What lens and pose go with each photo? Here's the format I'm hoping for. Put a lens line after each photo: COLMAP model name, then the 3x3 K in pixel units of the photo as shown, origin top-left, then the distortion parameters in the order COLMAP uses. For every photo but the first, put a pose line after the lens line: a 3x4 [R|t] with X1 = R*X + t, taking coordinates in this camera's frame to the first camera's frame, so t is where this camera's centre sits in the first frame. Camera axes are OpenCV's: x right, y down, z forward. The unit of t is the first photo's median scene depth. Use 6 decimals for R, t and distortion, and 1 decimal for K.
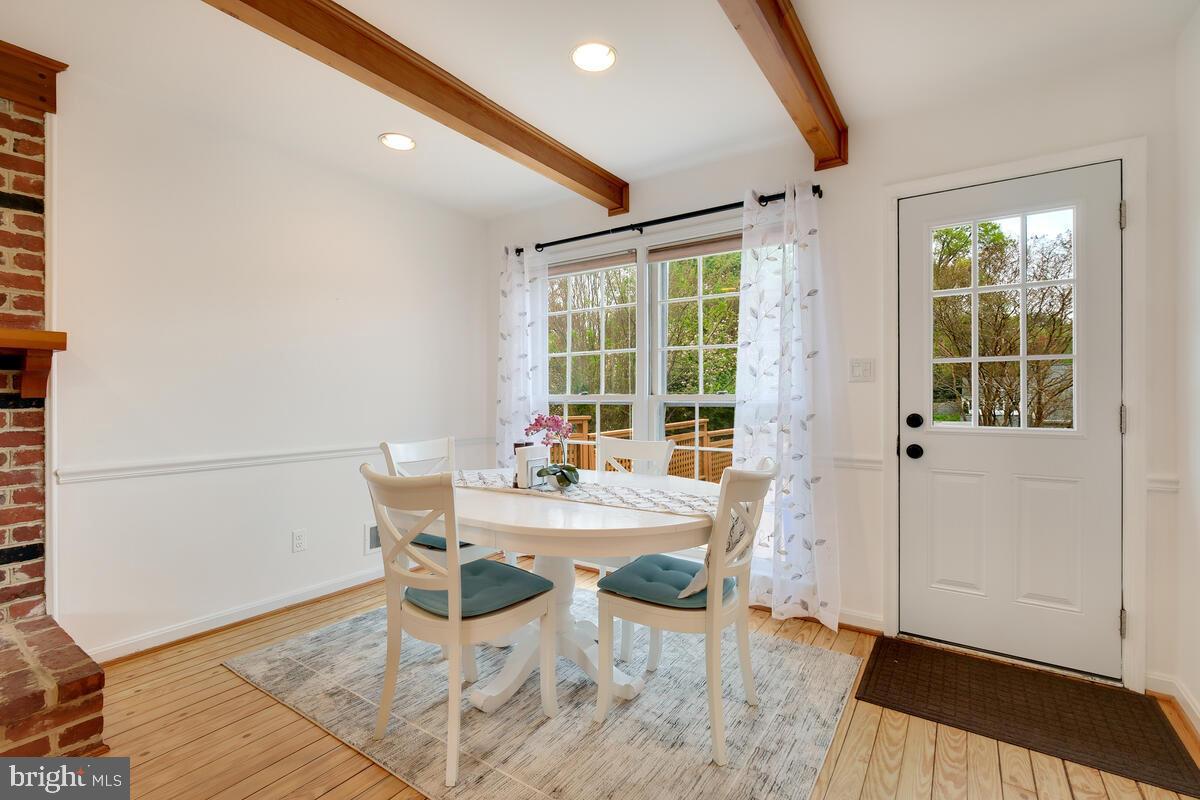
lens RADIAL K [[531.2, 0, 600.5], [0, 531.2, 395.9], [0, 0, 1]] dist [-0.002102, -0.001580]
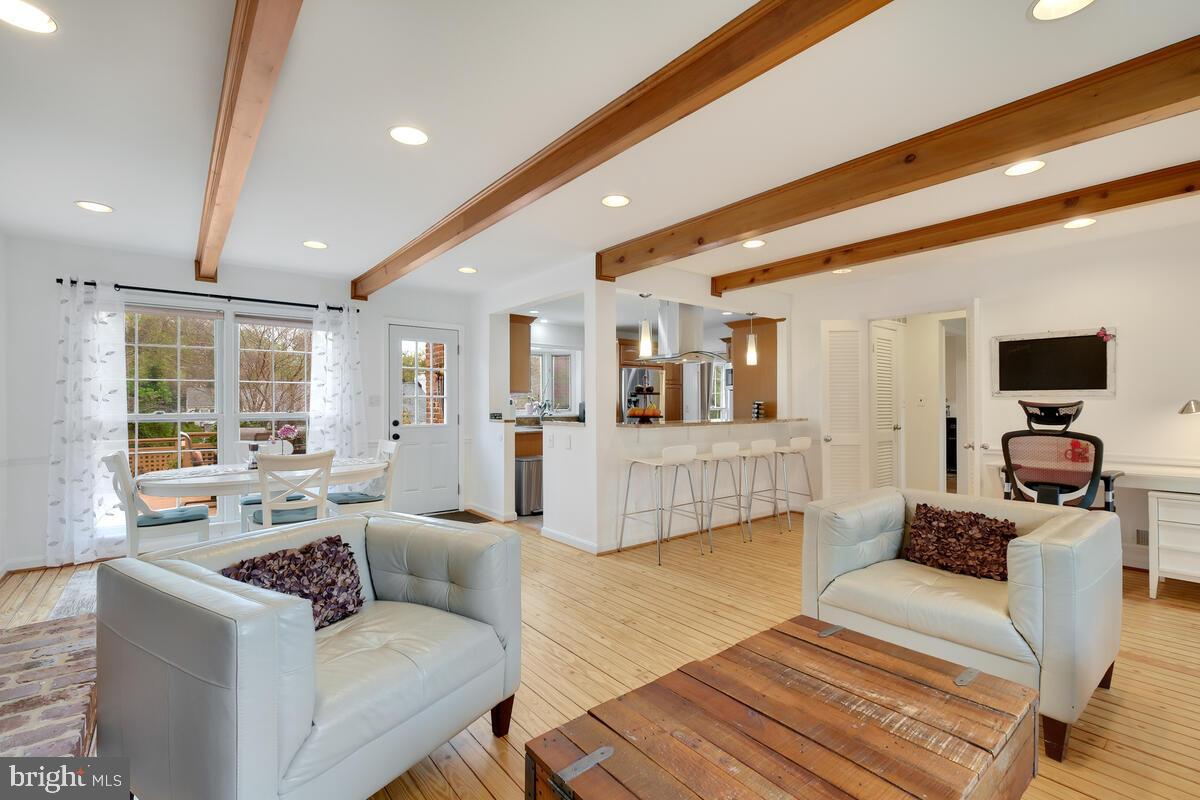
lens RADIAL K [[531.2, 0, 602.5], [0, 531.2, 402.7], [0, 0, 1]] dist [-0.002102, -0.001580]
pose [[0.281345, 0.007395, 0.959578, -1.032217], [0.009425, 0.999901, -0.010469, -0.006688], [-0.959560, 0.011989, 0.281247, -0.374576]]
